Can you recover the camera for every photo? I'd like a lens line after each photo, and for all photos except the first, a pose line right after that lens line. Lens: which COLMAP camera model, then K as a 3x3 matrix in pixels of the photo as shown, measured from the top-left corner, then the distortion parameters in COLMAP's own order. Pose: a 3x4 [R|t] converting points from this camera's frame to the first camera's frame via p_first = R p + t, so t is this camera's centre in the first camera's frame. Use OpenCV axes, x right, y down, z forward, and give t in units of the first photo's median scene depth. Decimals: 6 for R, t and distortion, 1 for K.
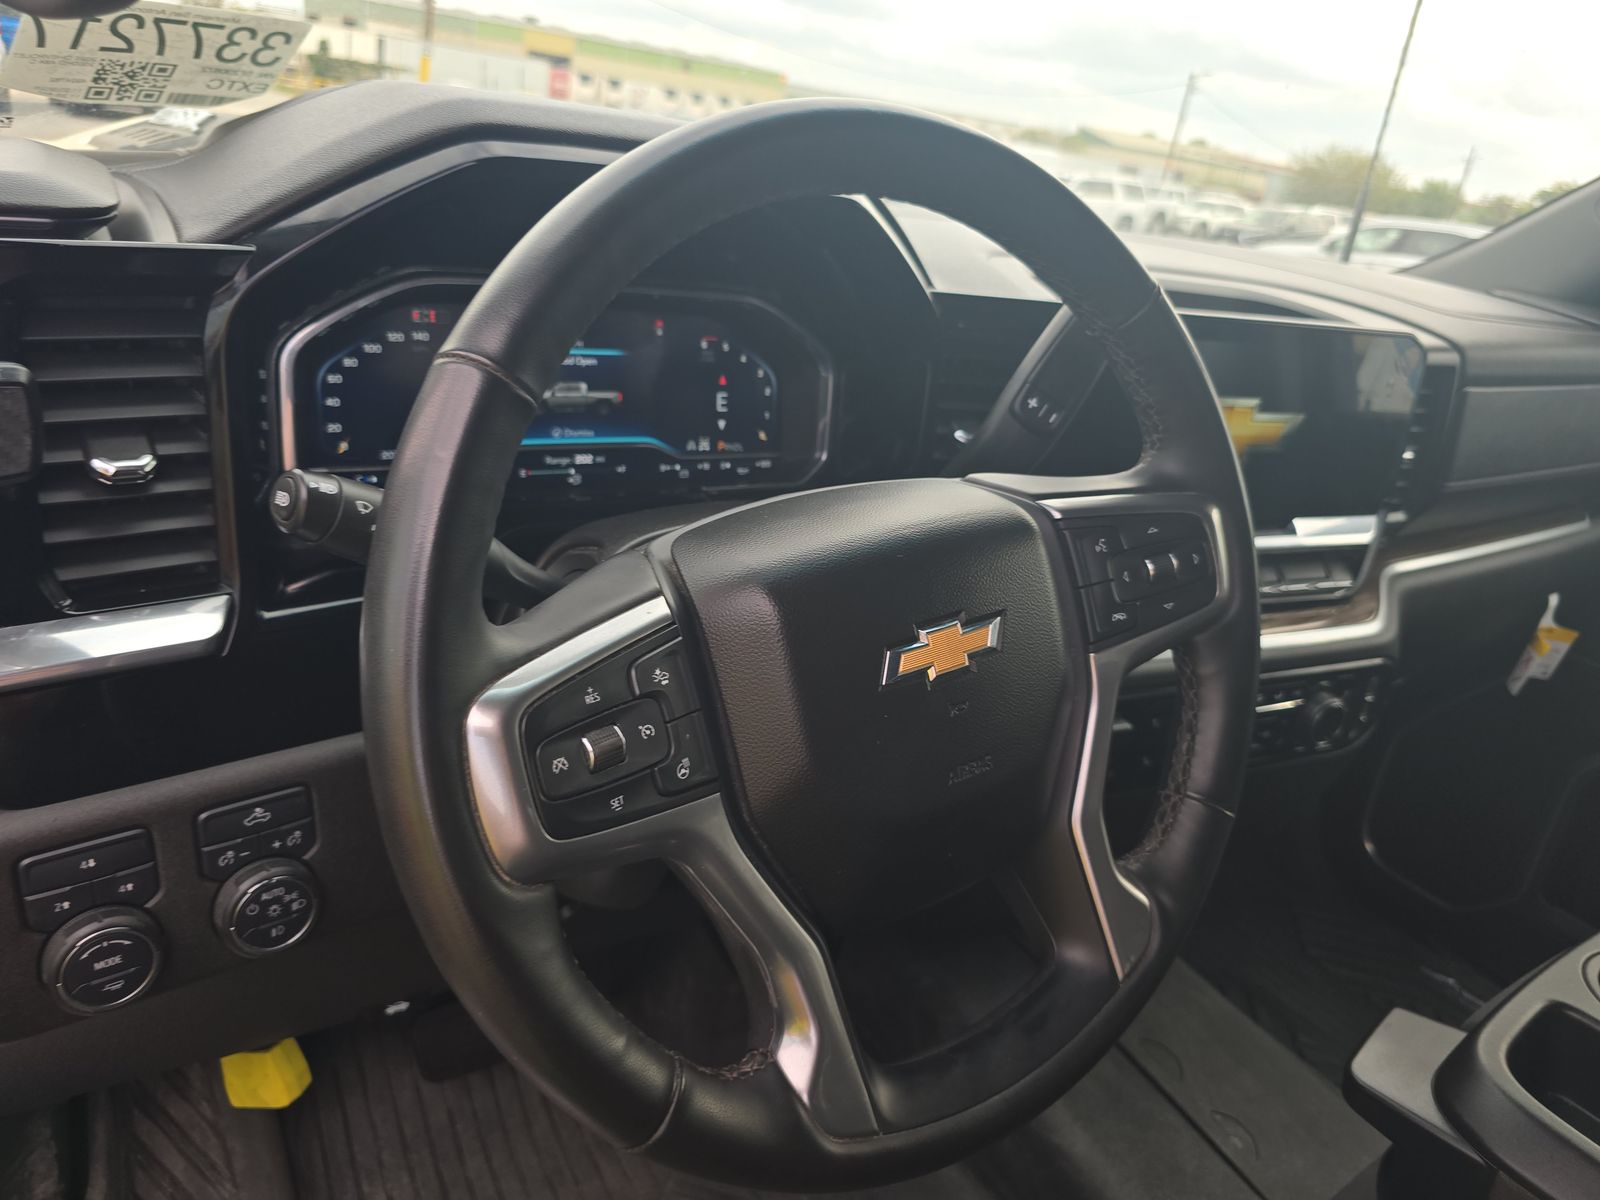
lens RADIAL K [[1080.3, 0, 803.5], [0, 1080.3, 594.2], [0, 0, 1]] dist [0.056326, -0.006208]
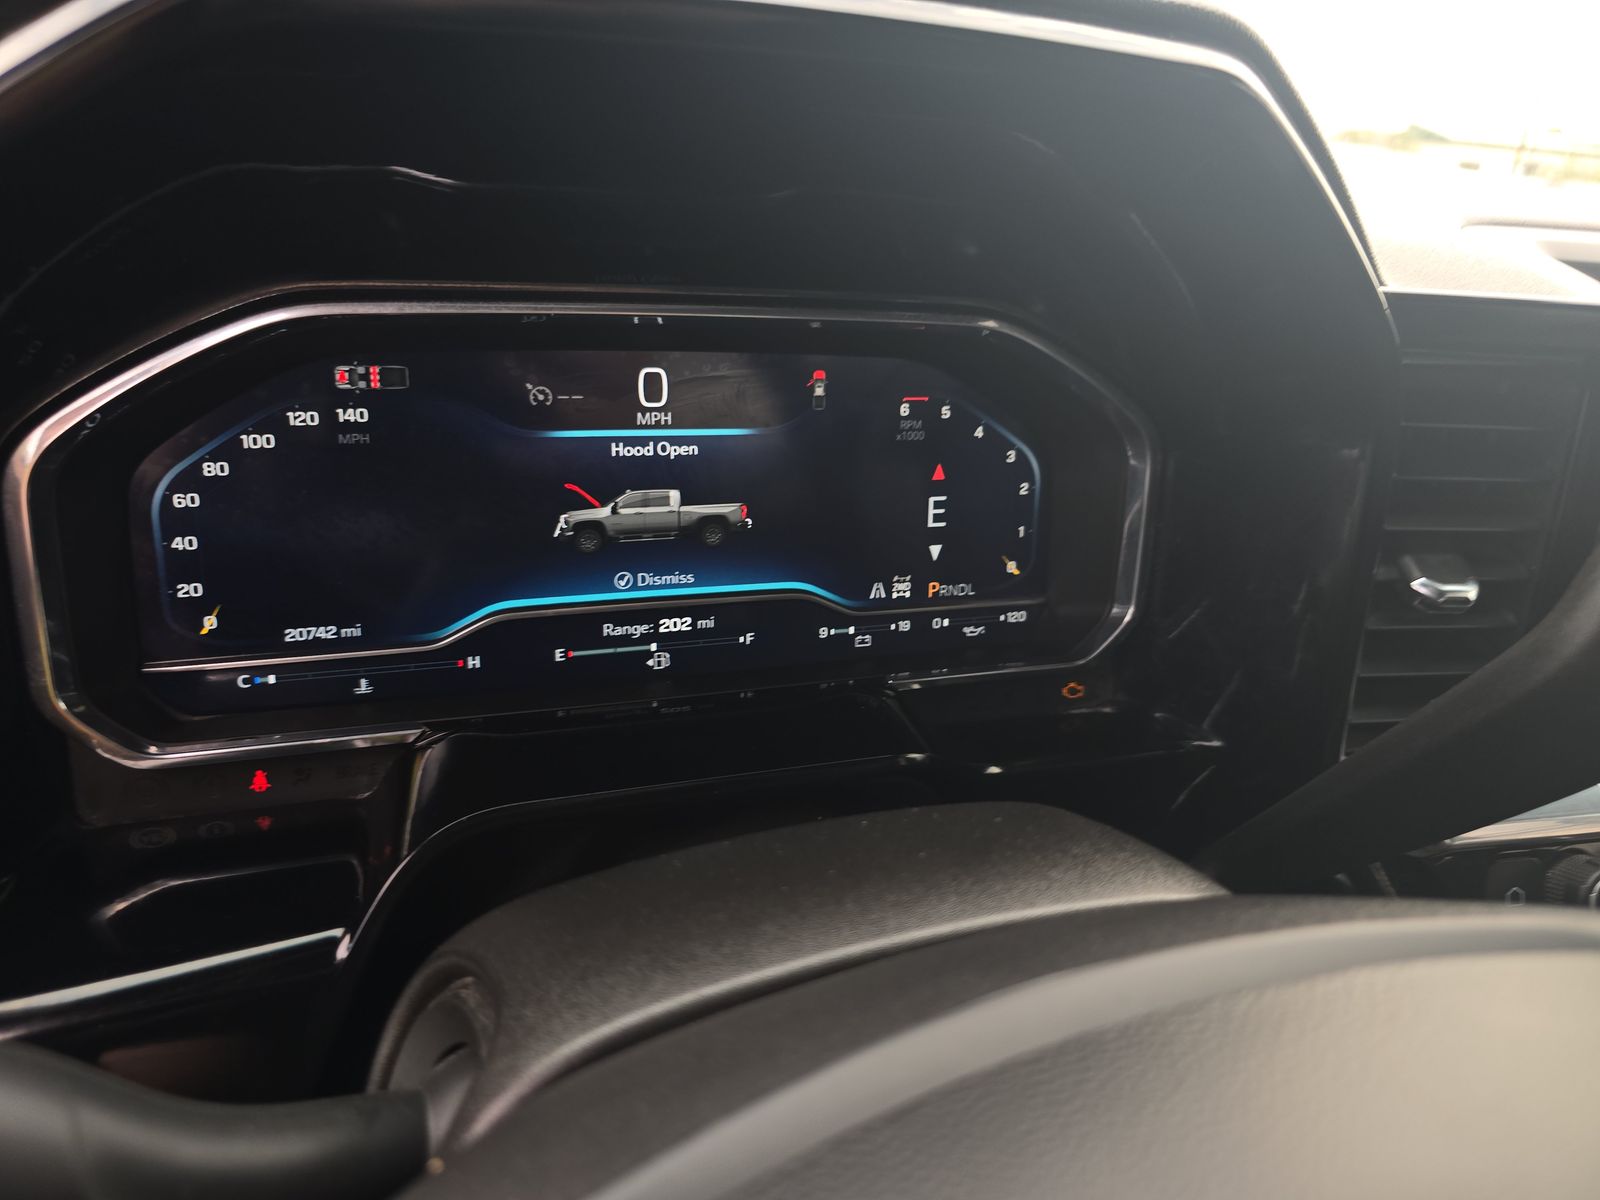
lens RADIAL K [[1080.3, 0, 806.4], [0, 1080.3, 607.8], [0, 0, 1]] dist [0.056326, -0.006208]
pose [[0.969377, 0.027837, -0.243995, -0.004285], [-0.031483, 0.999443, -0.011053, -0.128391], [0.243552, 0.018396, 0.969713, 0.481340]]
